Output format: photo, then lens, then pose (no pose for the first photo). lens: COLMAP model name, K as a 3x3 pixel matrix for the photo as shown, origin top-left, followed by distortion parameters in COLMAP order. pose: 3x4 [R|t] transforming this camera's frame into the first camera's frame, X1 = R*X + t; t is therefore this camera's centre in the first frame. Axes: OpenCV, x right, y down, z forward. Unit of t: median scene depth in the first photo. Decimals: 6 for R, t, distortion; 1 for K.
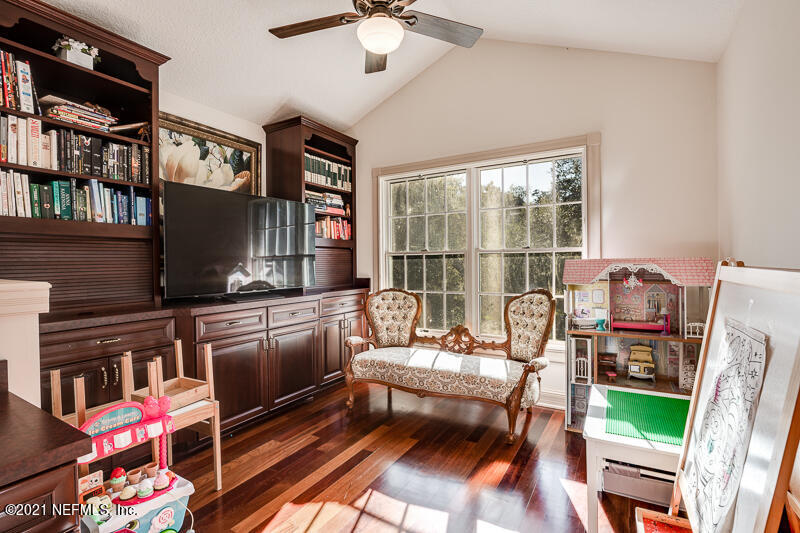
lens RADIAL K [[379.9, 0, 400.8], [0, 379.9, 267.1], [0, 0, 1]] dist [-0.009043, 0.002210]
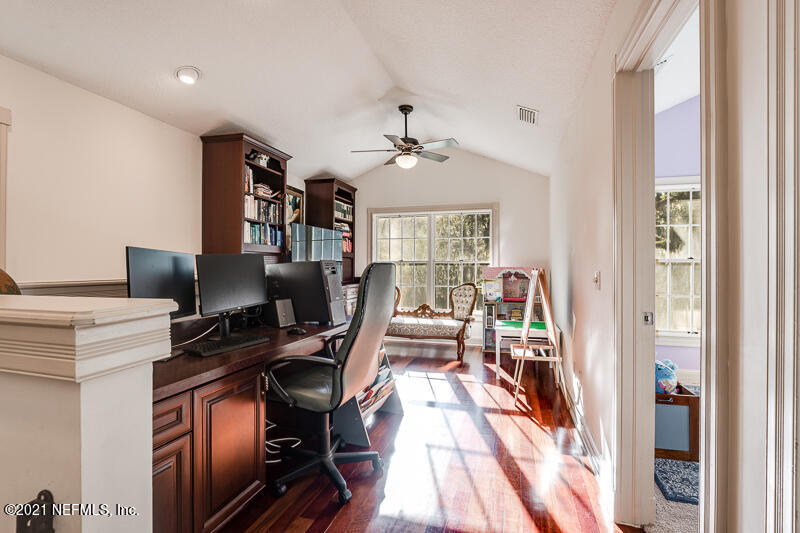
lens RADIAL K [[379.9, 0, 399.3], [0, 379.9, 266.8], [0, 0, 1]] dist [-0.009043, 0.002210]
pose [[0.970747, 0.014538, 0.239664, -0.405005], [-0.010944, 0.999807, -0.016318, 0.013589], [-0.239855, 0.013218, 0.970719, -0.716252]]
